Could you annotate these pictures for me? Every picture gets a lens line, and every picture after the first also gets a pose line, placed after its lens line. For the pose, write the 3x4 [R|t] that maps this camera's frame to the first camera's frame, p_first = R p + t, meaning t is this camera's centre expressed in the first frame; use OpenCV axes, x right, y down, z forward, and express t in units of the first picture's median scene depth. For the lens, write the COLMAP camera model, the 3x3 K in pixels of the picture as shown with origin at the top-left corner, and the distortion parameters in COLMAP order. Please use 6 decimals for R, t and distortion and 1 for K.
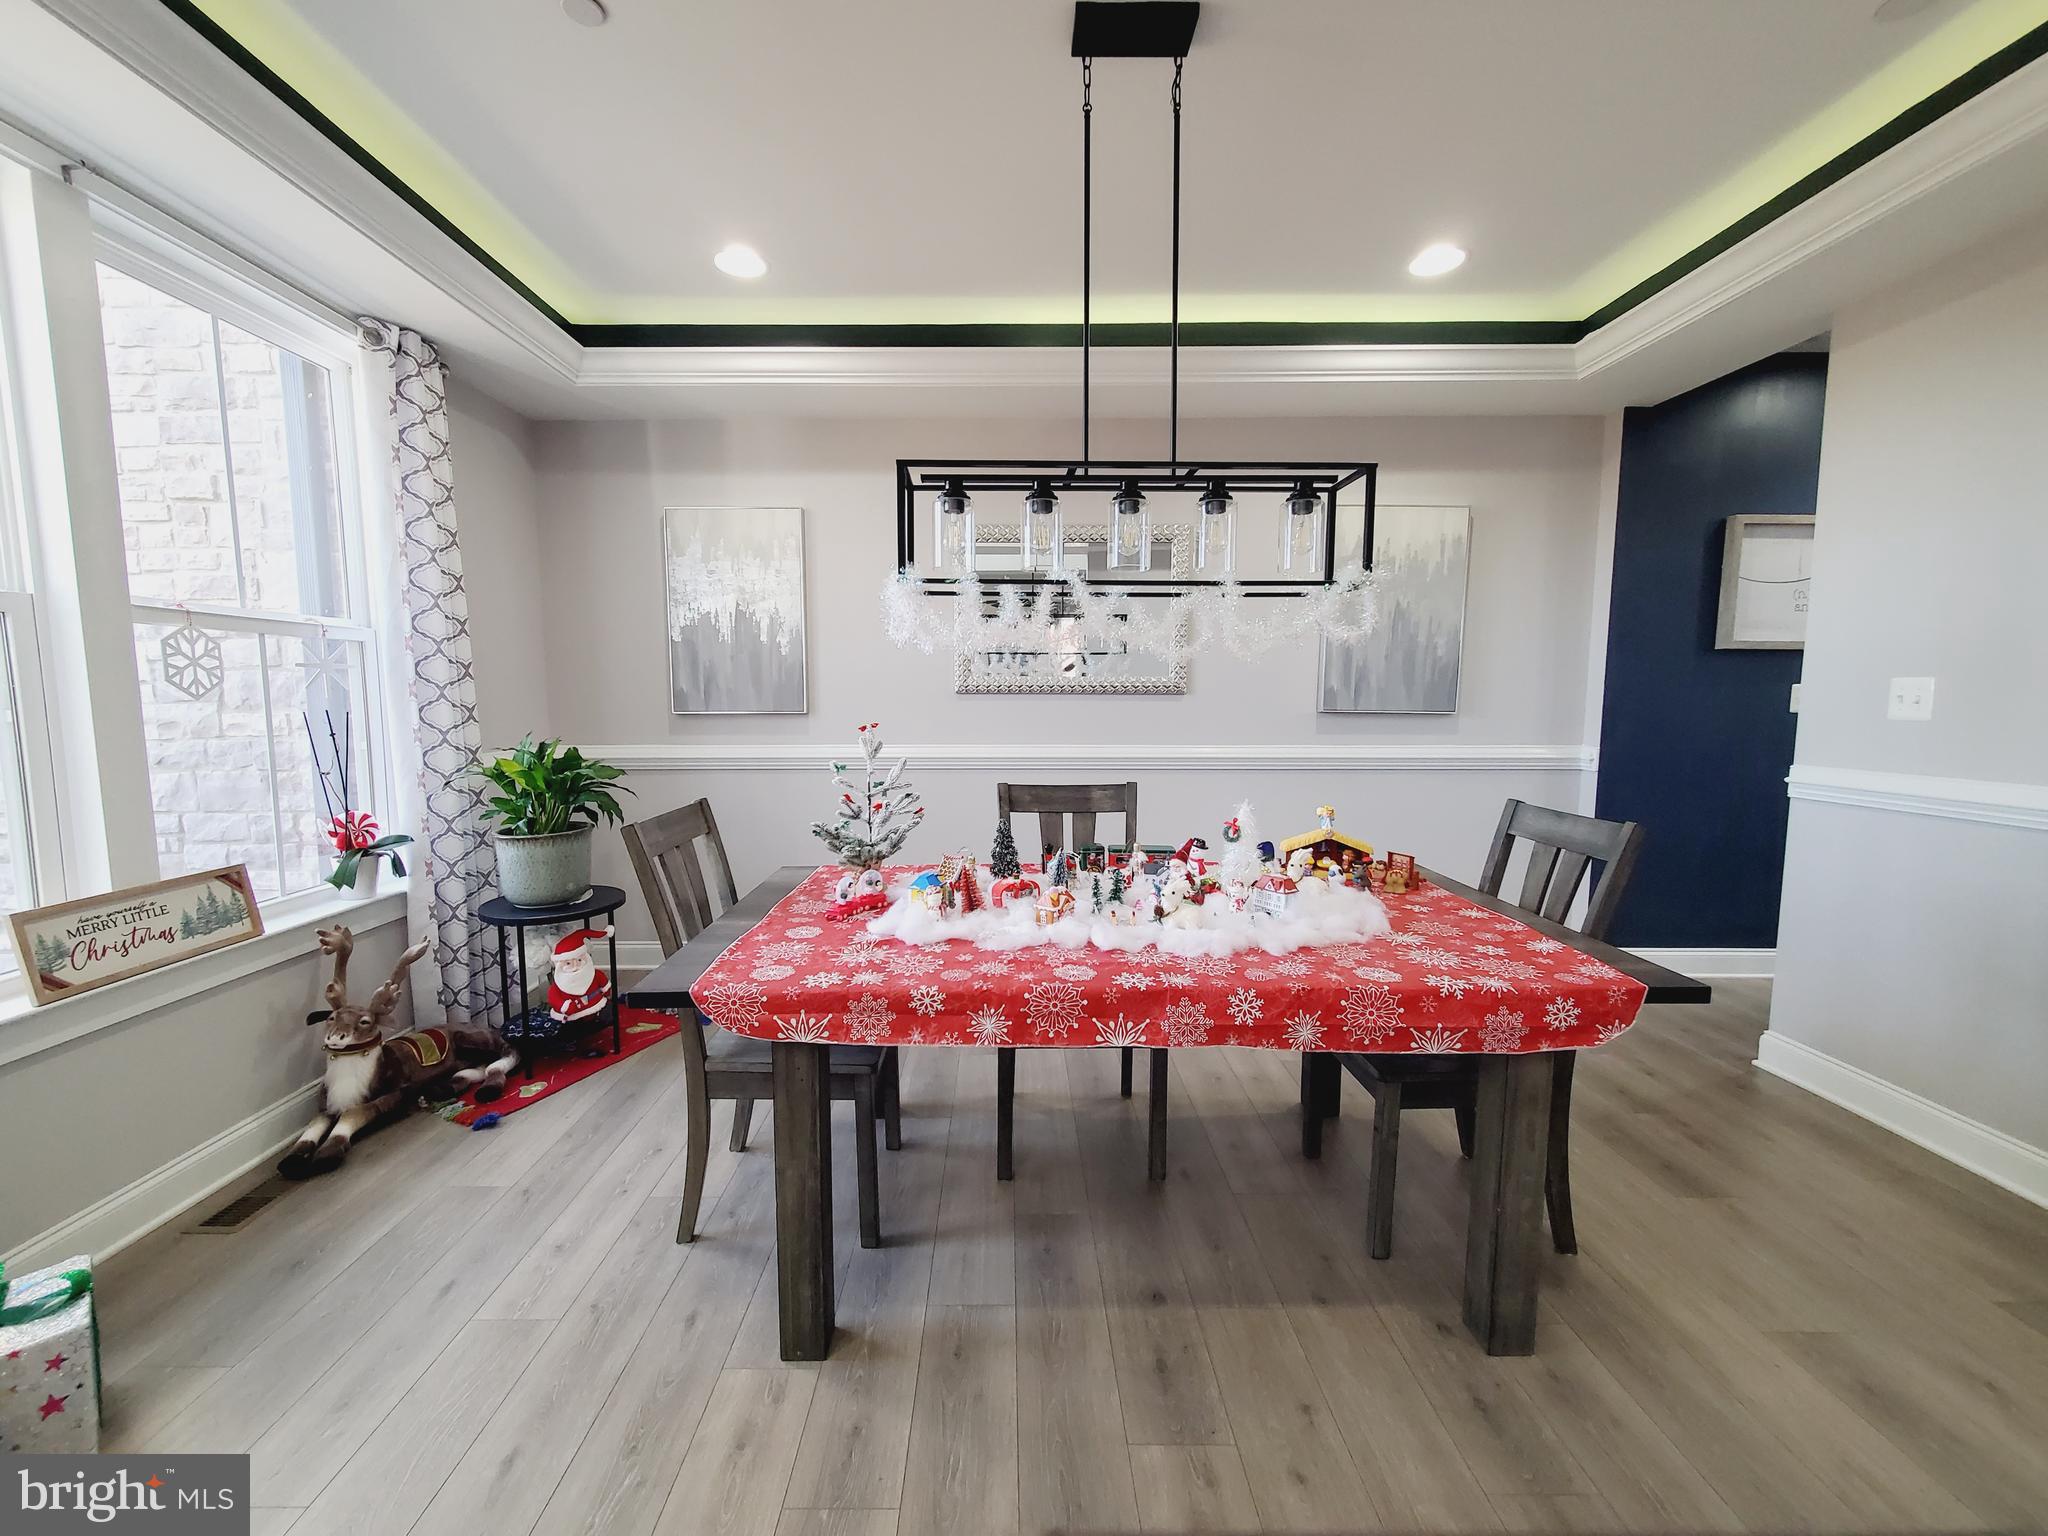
lens RADIAL K [[811.2, 0, 1010.7], [0, 811.2, 770.8], [0, 0, 1]] dist [0.000725, 0.000377]
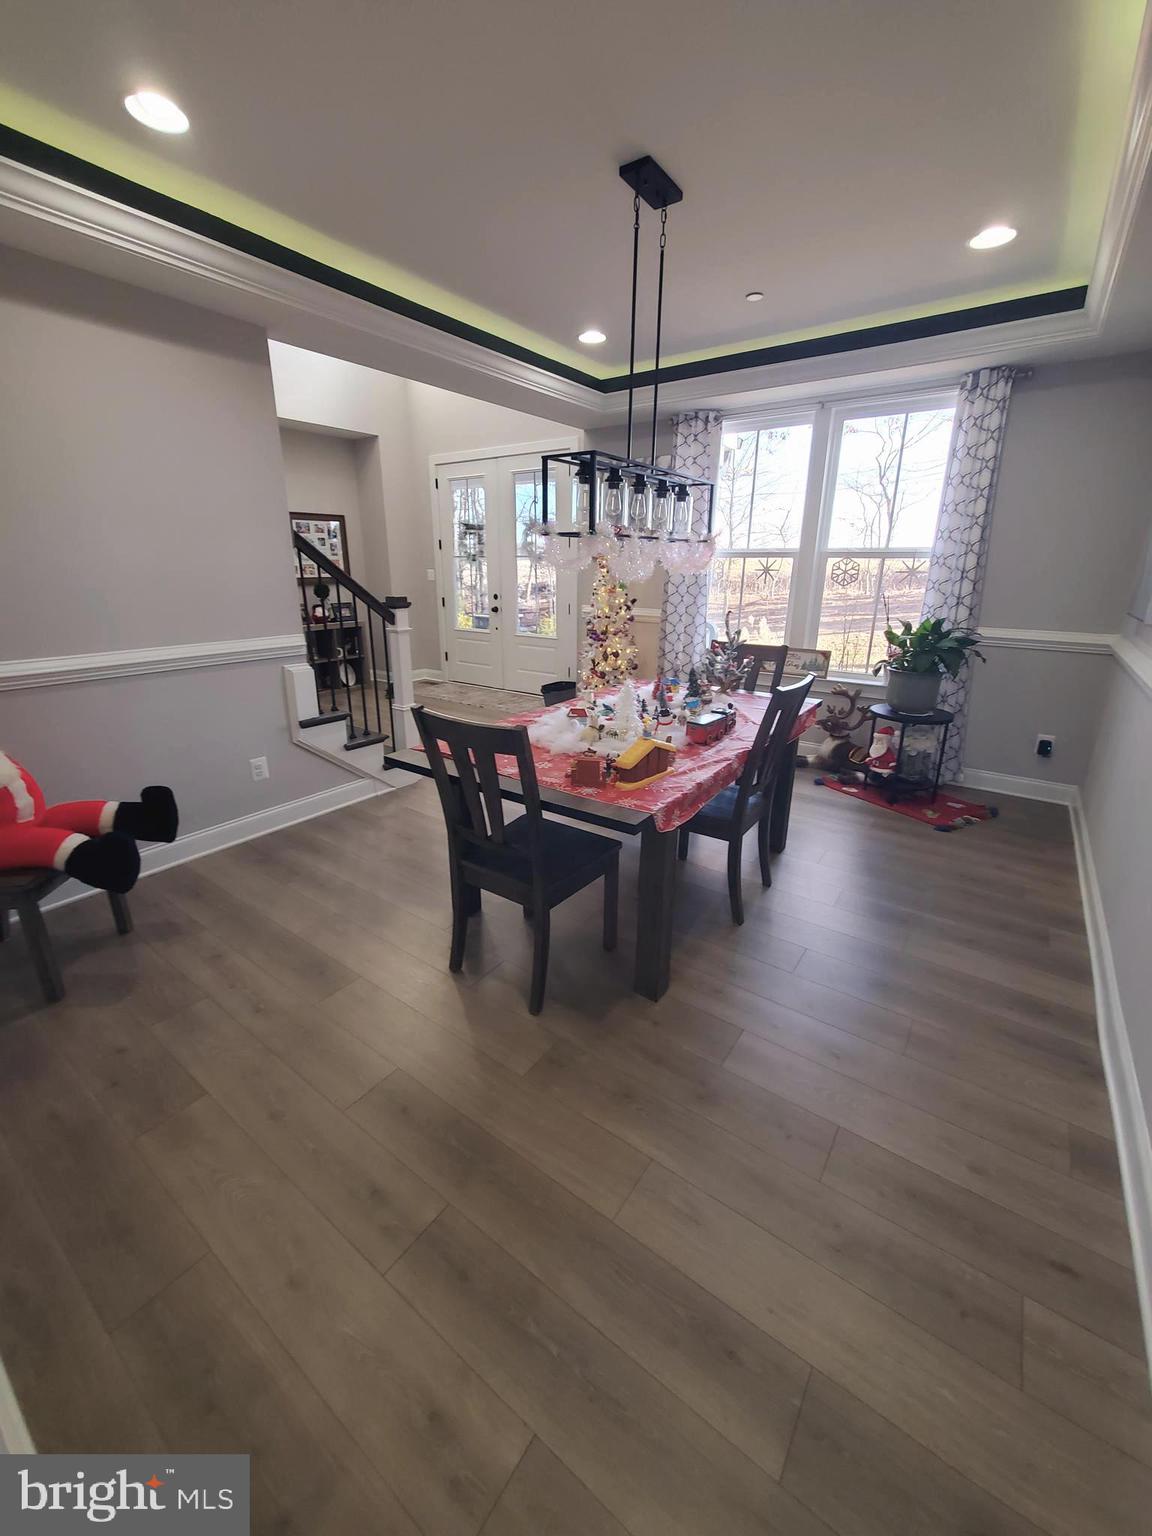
lens RADIAL K [[604.6, 0, 559.1], [0, 604.6, 742.4], [0, 0, 1]] dist [0.000846, -0.000015]
pose [[-0.601824, 0.232565, -0.764016, 1.171154], [-0.075004, 0.935973, 0.343990, -0.219799], [0.795099, 0.264326, -0.545848, 1.464627]]
